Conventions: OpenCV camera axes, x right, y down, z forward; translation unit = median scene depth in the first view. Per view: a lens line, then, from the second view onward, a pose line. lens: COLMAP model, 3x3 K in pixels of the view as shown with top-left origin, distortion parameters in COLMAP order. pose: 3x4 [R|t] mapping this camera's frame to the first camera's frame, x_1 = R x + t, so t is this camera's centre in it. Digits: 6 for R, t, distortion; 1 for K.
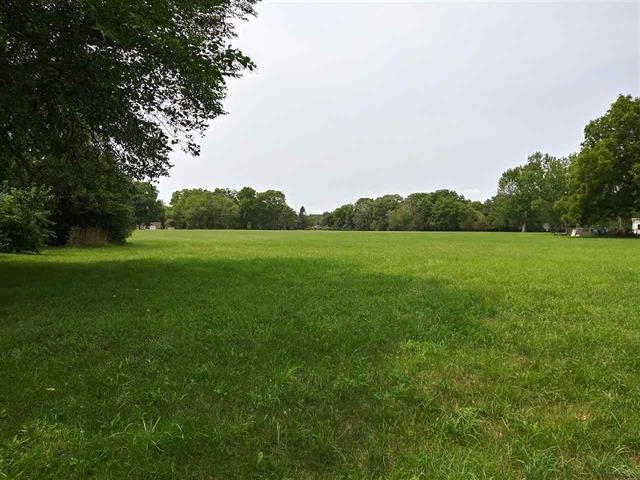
lens RADIAL K [[496.7, 0, 323.1], [0, 496.7, 242.7], [0, 0, 1]] dist [0.038034, -0.070342]
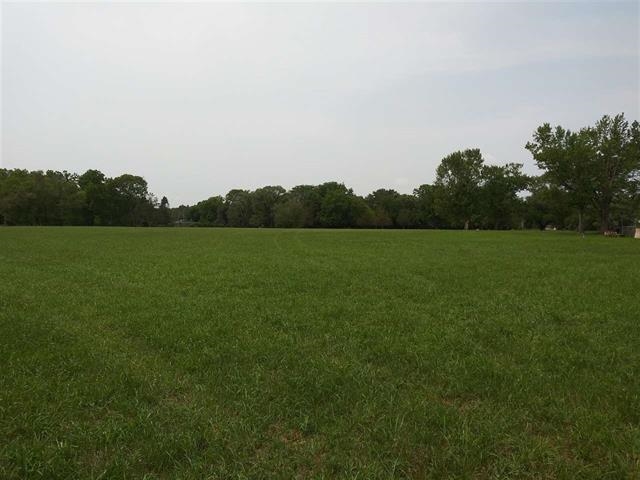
lens RADIAL K [[496.7, 0, 324.2], [0, 496.7, 229.7], [0, 0, 1]] dist [0.038034, -0.070342]
pose [[0.954609, 0.000139, 0.297861, -0.042077], [0.005111, 0.999845, -0.016847, -0.005034], [-0.297817, 0.017604, 0.954461, 0.158053]]
